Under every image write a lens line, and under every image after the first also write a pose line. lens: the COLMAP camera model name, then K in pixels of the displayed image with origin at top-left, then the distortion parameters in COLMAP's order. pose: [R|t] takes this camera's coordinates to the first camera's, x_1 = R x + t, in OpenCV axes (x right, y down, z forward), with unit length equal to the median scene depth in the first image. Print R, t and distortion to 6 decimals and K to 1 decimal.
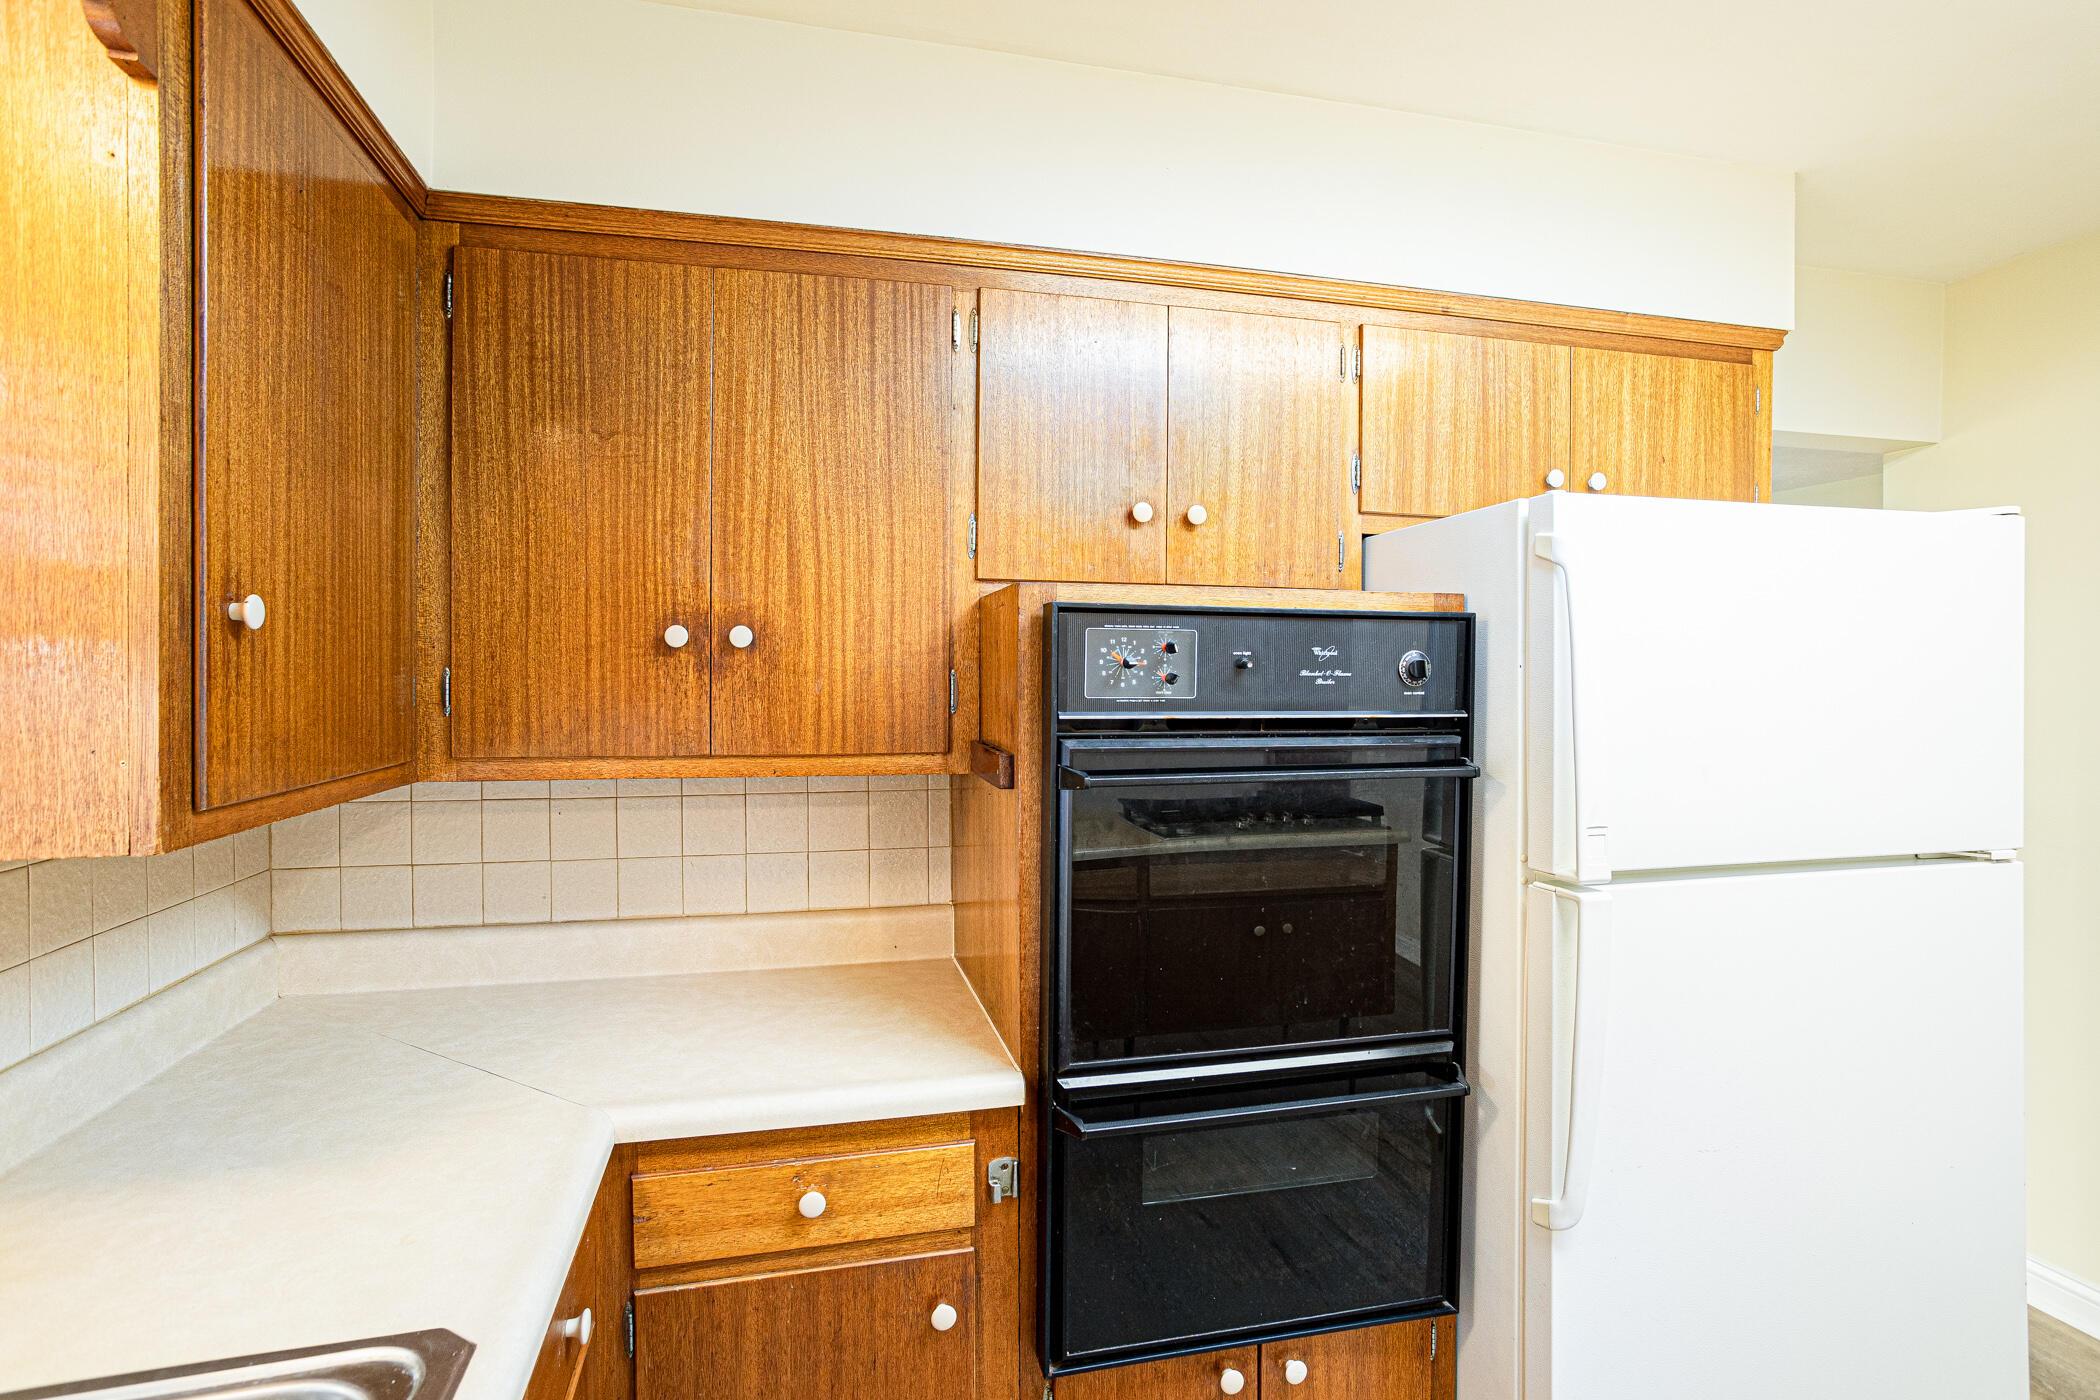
lens RADIAL K [[1022.2, 0, 1045.9], [0, 1022.2, 687.6], [0, 0, 1]] dist [-0.019584, -0.000226]
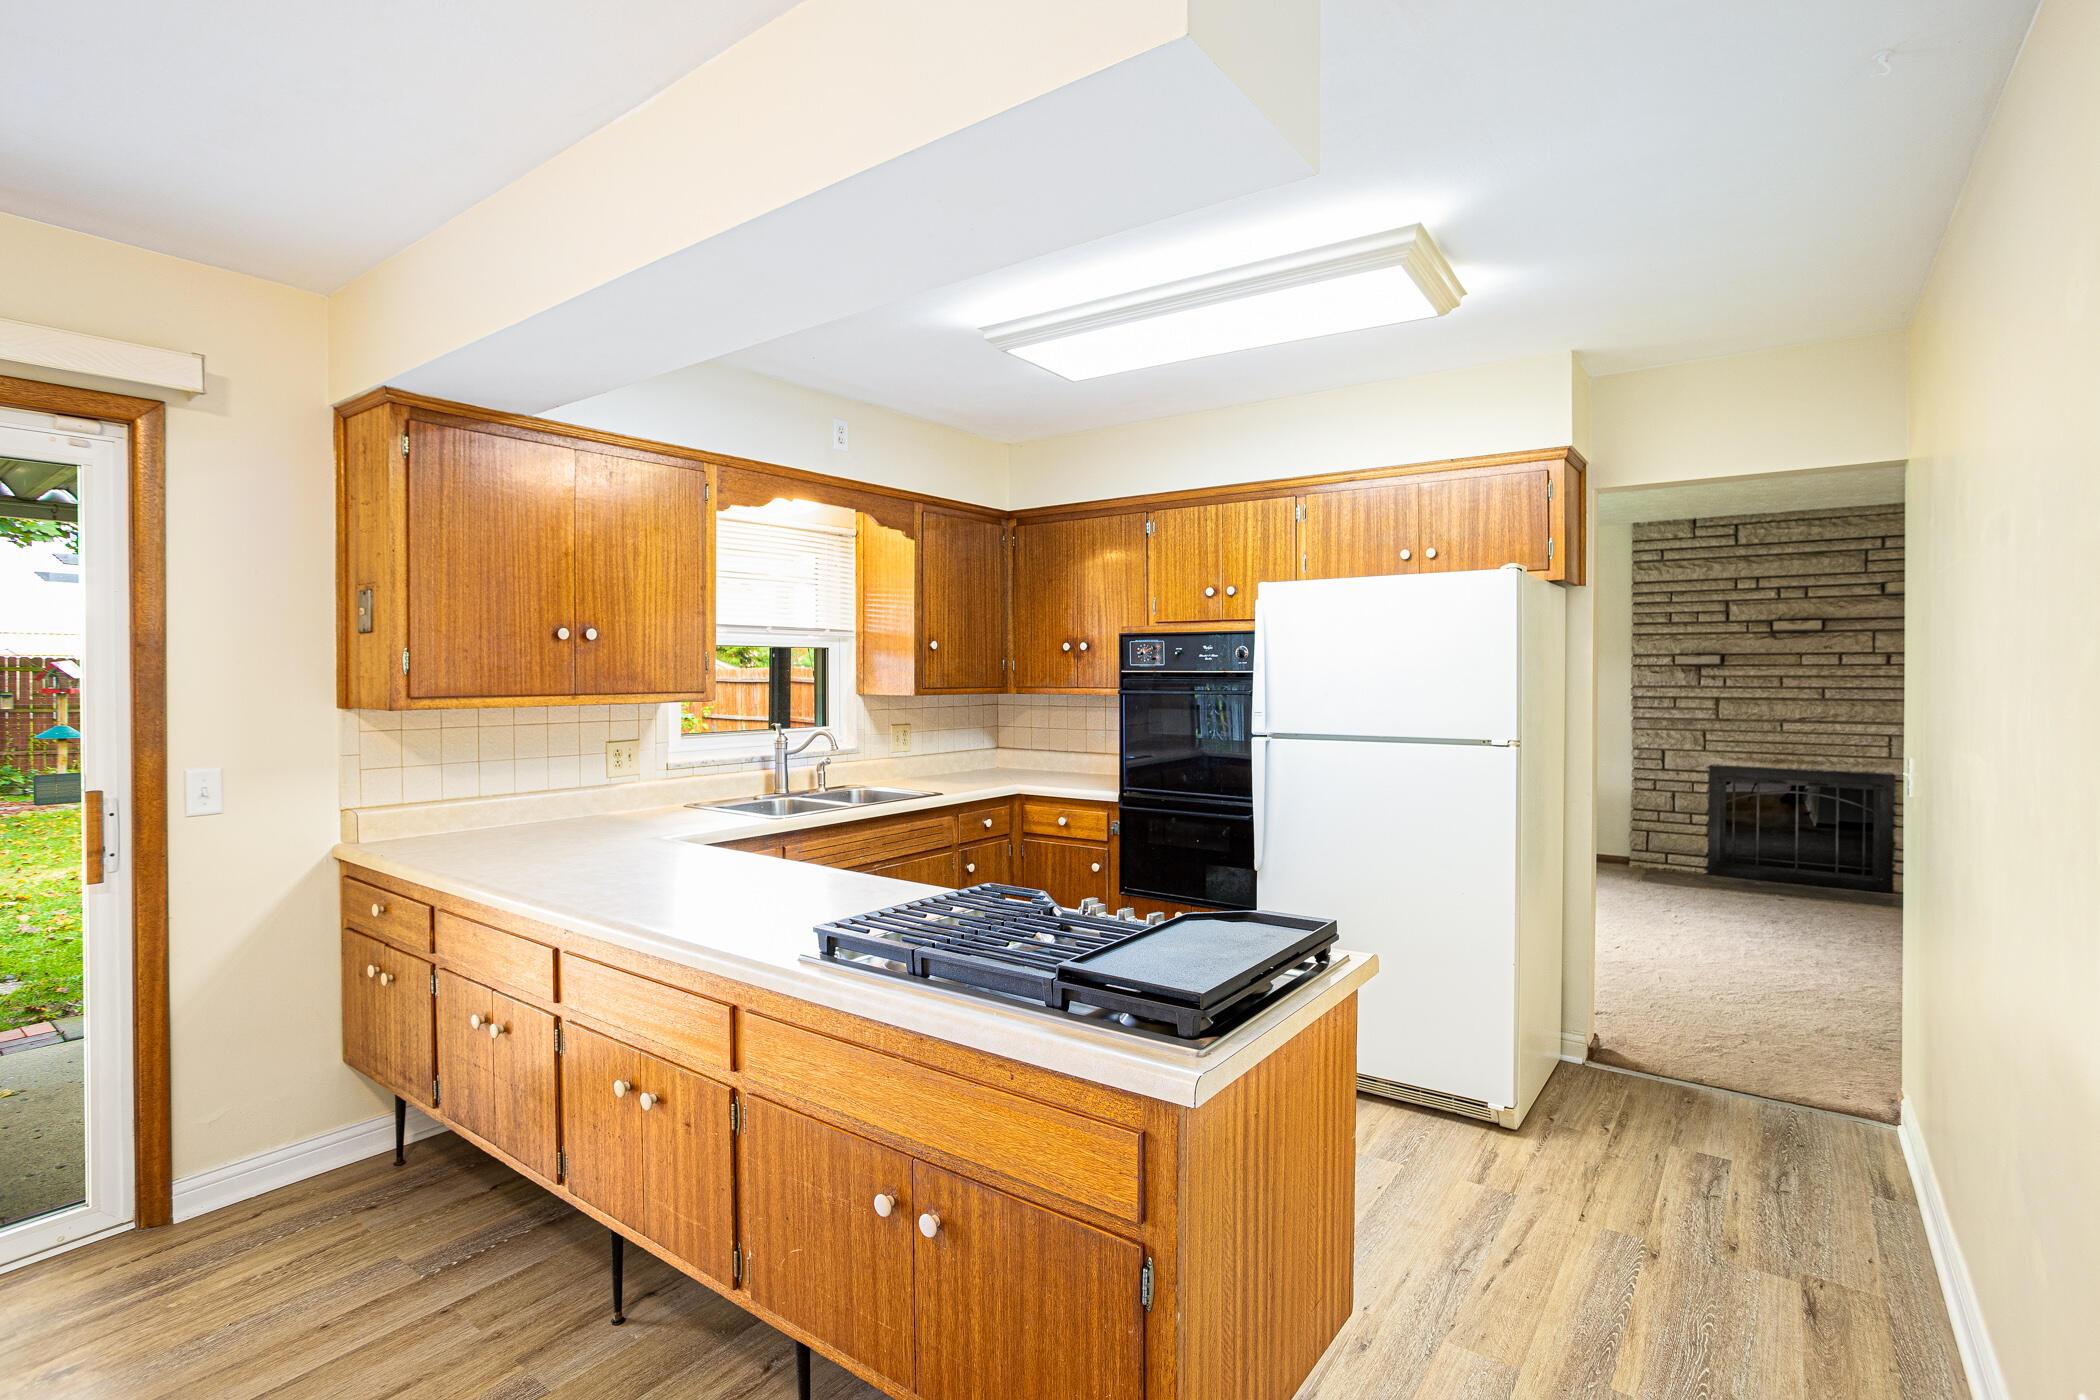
lens RADIAL K [[1022.2, 0, 1053.8], [0, 1022.2, 692.6], [0, 0, 1]] dist [-0.019584, -0.000226]
pose [[0.637921, 0.012249, -0.770004, 2.143661], [-0.006580, 0.999924, 0.010455, 0.059187], [0.770074, -0.001603, 0.637953, -1.046762]]
